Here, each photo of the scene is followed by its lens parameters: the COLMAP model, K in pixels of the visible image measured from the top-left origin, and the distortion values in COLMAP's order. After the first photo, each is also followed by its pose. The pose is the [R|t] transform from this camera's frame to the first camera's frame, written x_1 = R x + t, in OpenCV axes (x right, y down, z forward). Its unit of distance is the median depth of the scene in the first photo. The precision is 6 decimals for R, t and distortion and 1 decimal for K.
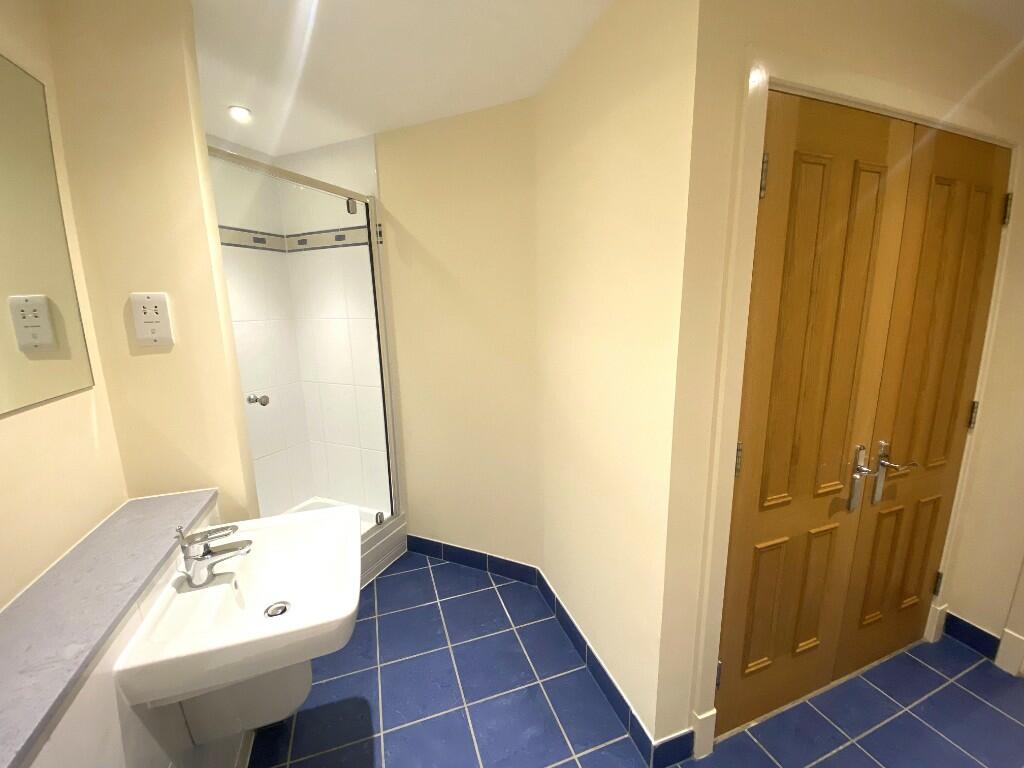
lens RADIAL K [[404.3, 0, 507.9], [0, 404.3, 385.1], [0, 0, 1]] dist [-0.000244, -0.017899]
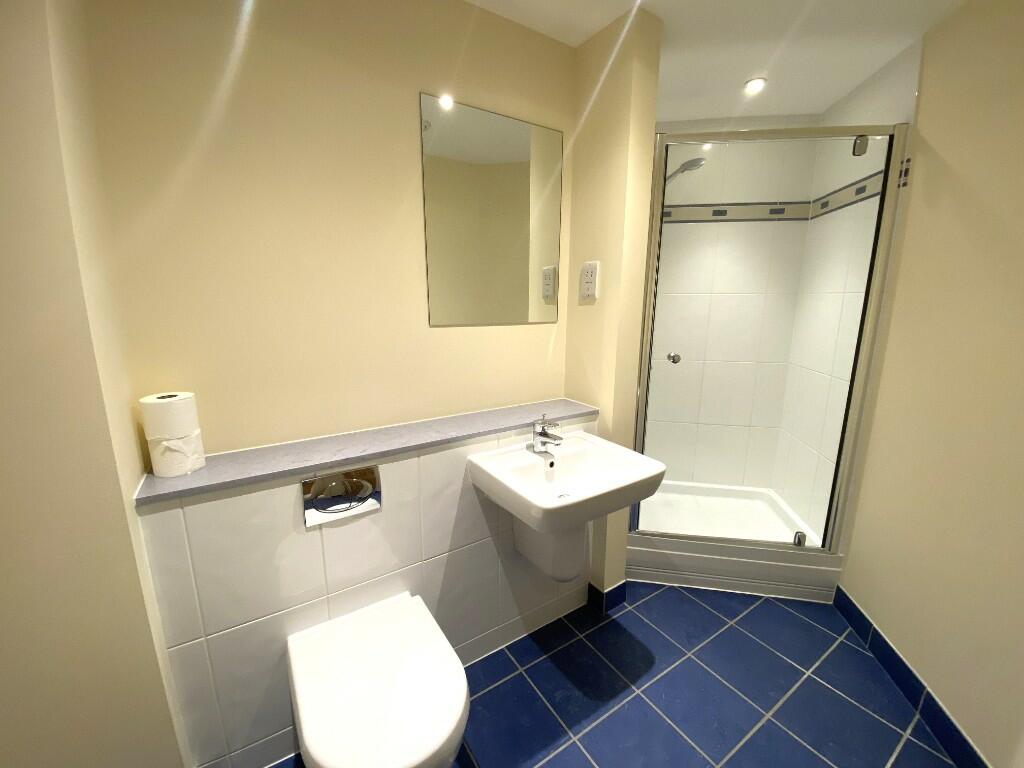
lens RADIAL K [[404.3, 0, 507.9], [0, 404.3, 385.1], [0, 0, 1]] dist [-0.000244, -0.017899]
pose [[0.213463, 0.211394, -0.953806, 0.315590], [-0.189090, 0.966787, 0.171952, 0.003970], [0.958477, 0.143650, 0.246346, 0.238227]]
